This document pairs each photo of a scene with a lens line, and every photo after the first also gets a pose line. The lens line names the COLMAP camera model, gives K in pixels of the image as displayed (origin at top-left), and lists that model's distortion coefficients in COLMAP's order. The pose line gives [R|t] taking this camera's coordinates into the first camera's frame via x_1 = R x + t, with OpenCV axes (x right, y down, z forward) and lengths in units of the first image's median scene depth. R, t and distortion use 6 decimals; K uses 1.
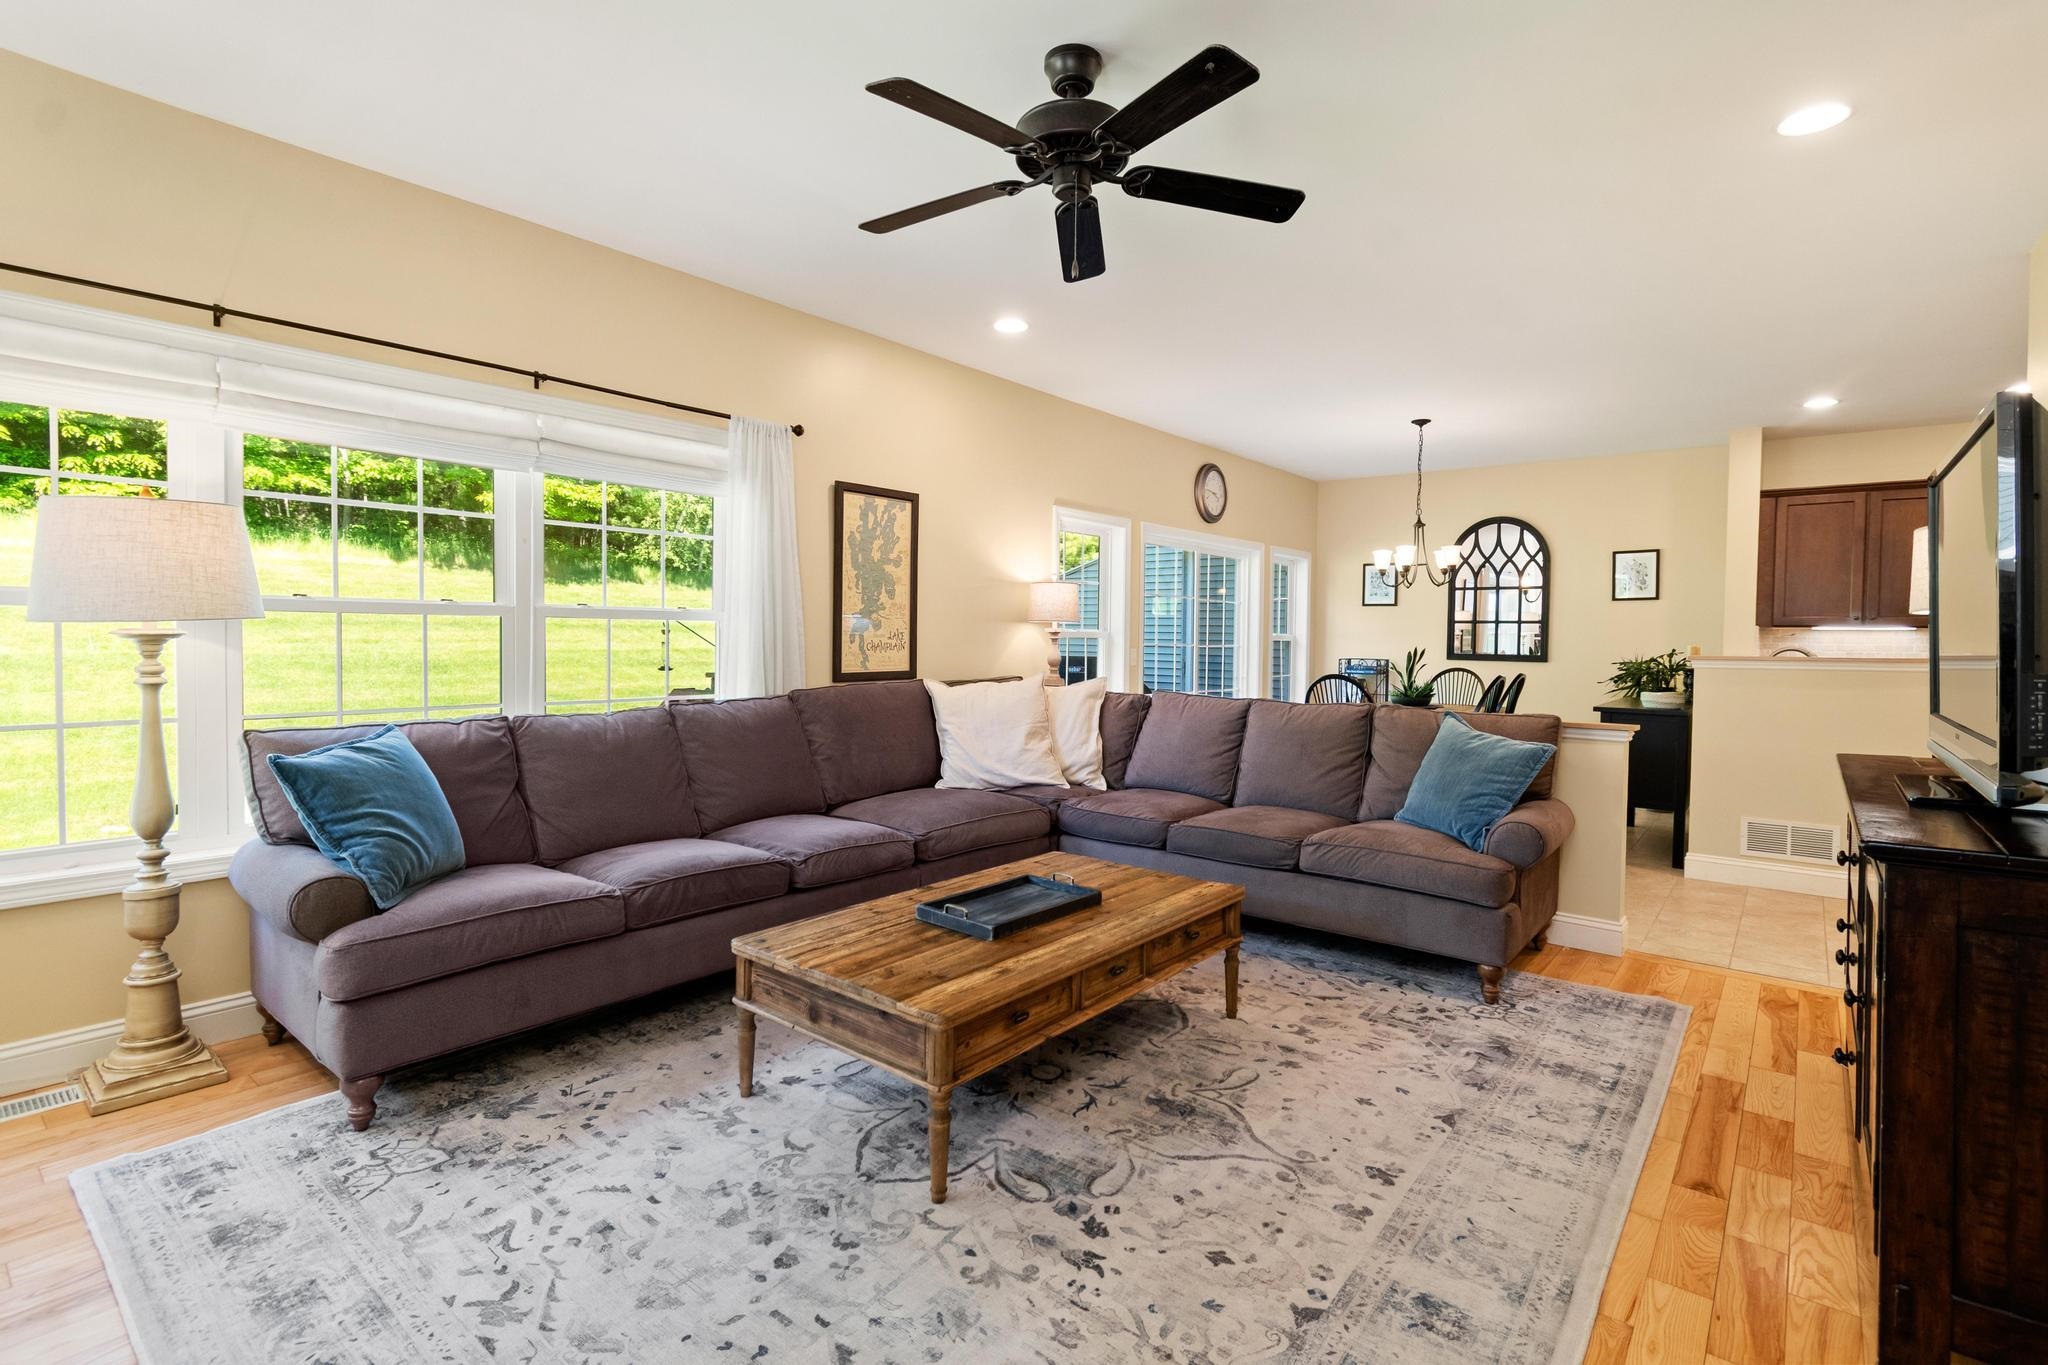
lens RADIAL K [[974.4, 0, 1049.3], [0, 974.4, 659.0], [0, 0, 1]] dist [0.004376, -0.004685]
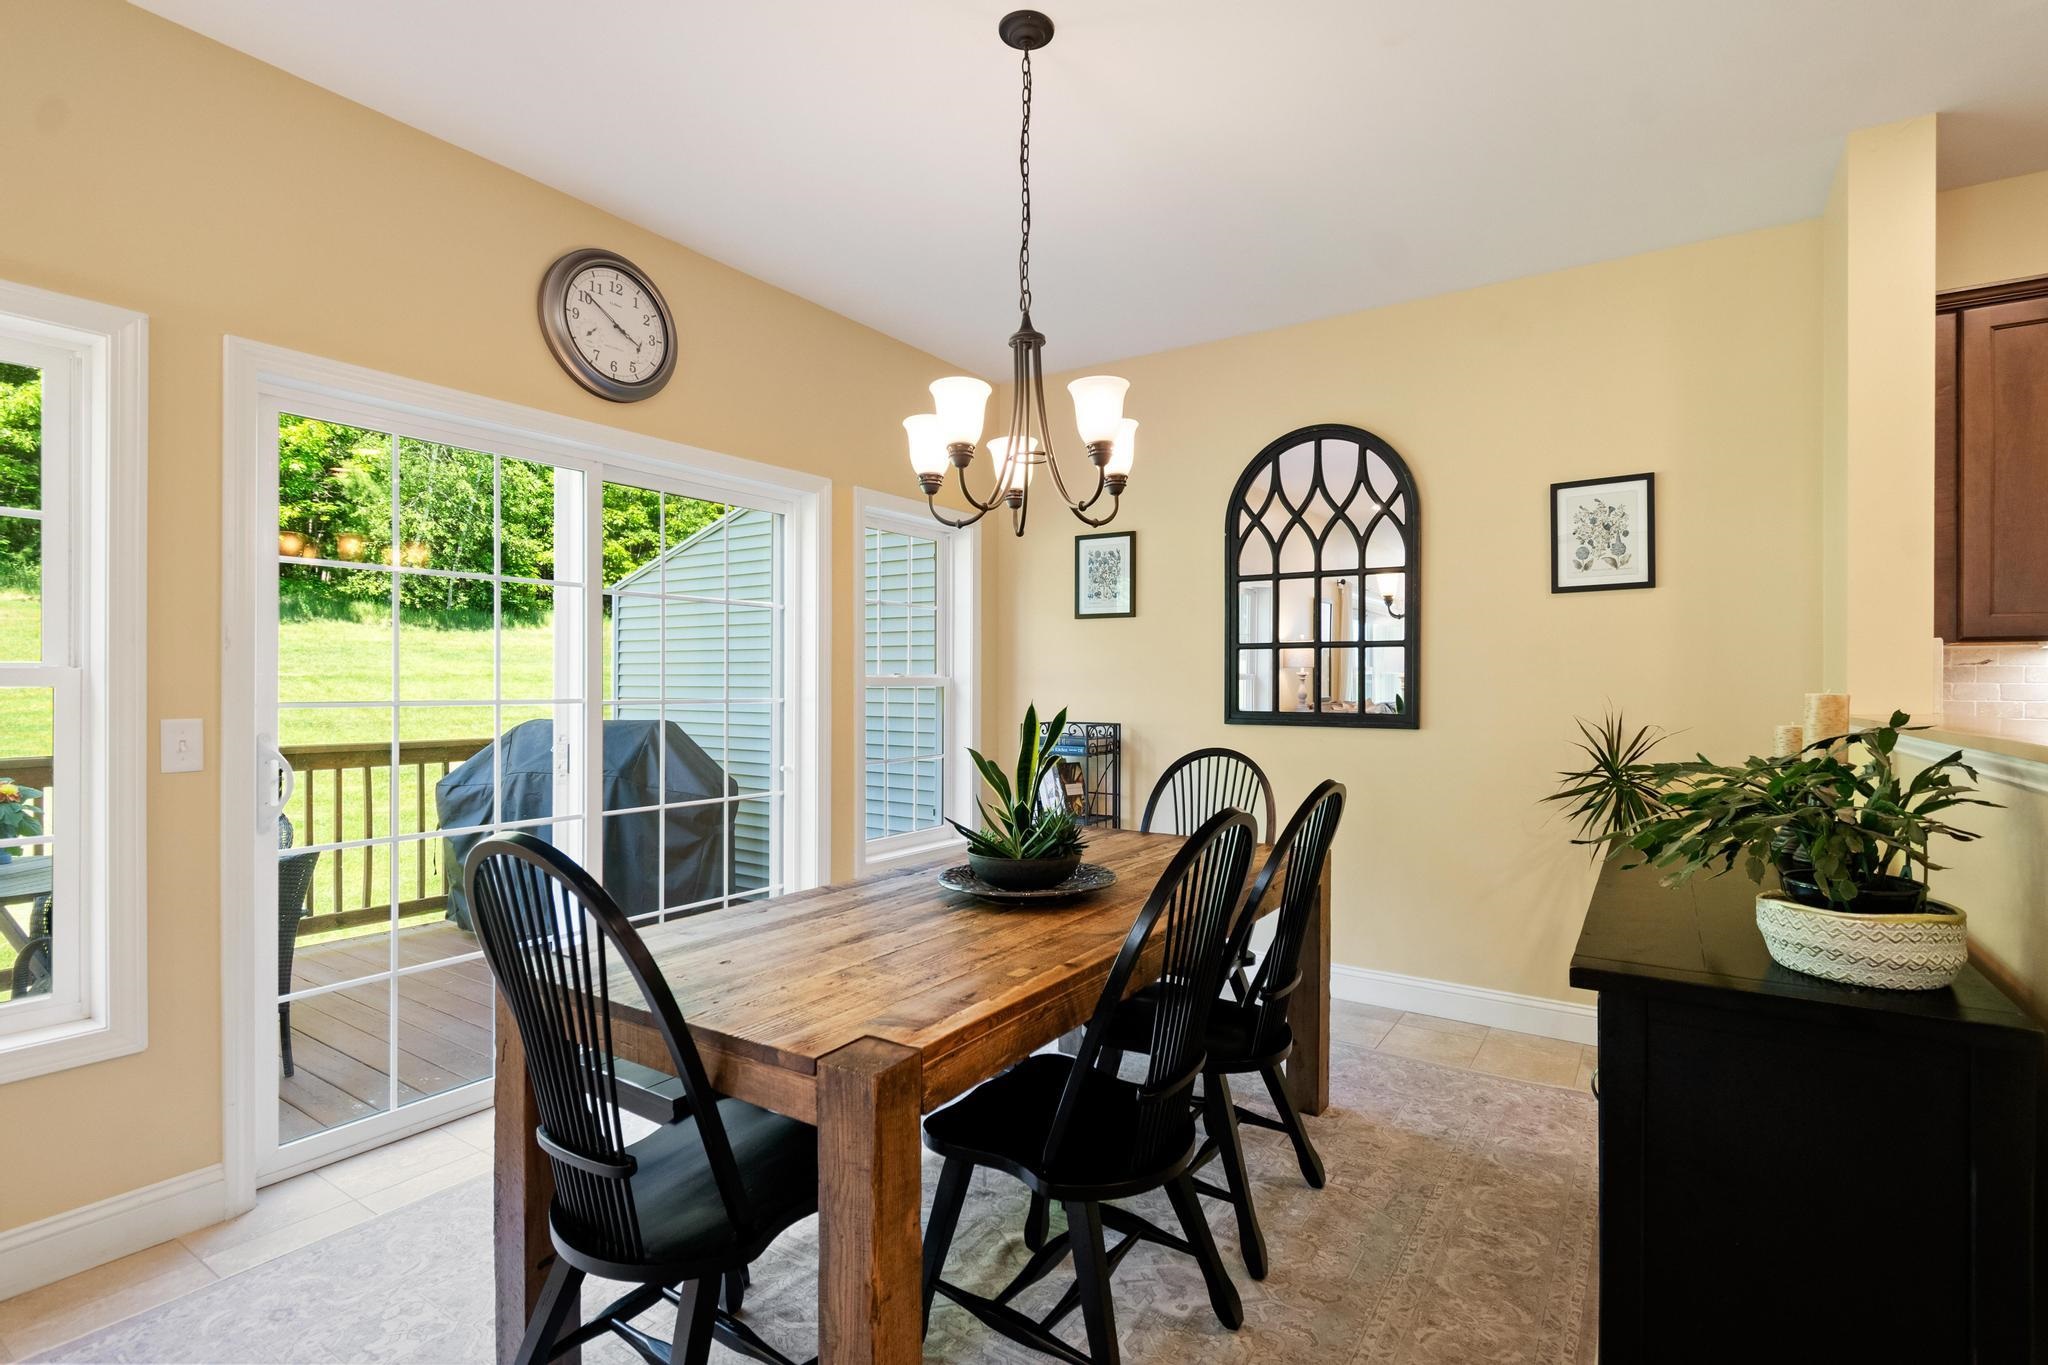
lens RADIAL K [[974.4, 0, 1022.2], [0, 974.4, 683.7], [0, 0, 1]] dist [0.004376, -0.004685]
pose [[0.996761, -0.010884, 0.079679, 0.605877], [0.012455, 0.999737, -0.019239, -0.023729], [-0.079449, 0.020169, 0.996635, 1.171381]]
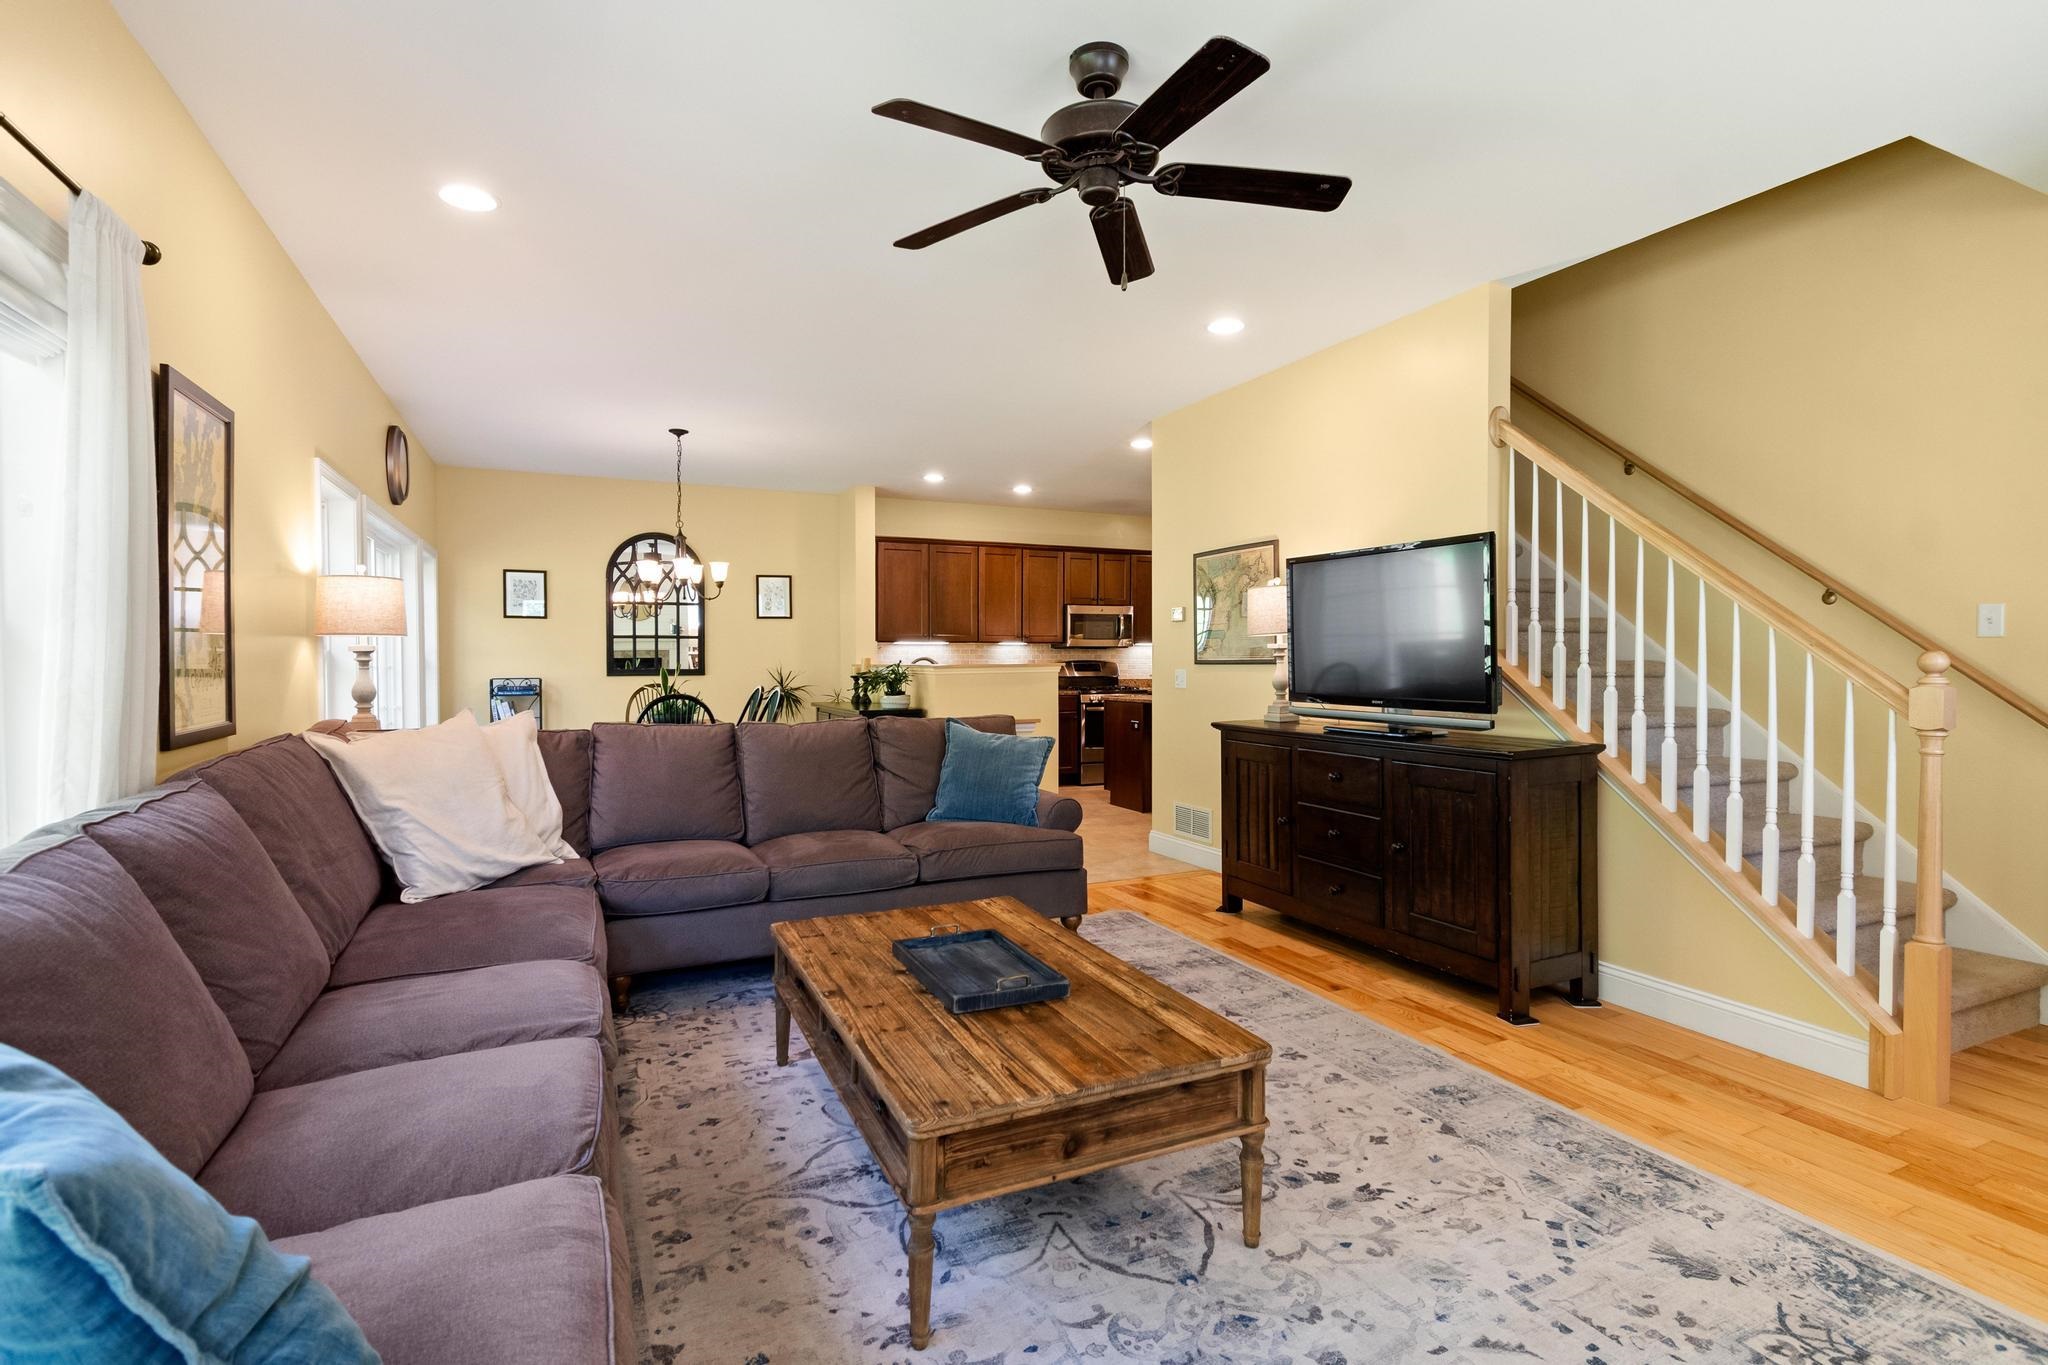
lens RADIAL K [[974.4, 0, 1048.9], [0, 974.4, 674.0], [0, 0, 1]] dist [0.004376, -0.004685]
pose [[0.433353, -0.030171, 0.900719, -0.603997], [0.027877, 0.999410, 0.020064, -0.018209], [-0.900793, 0.016415, 0.433939, 0.433622]]
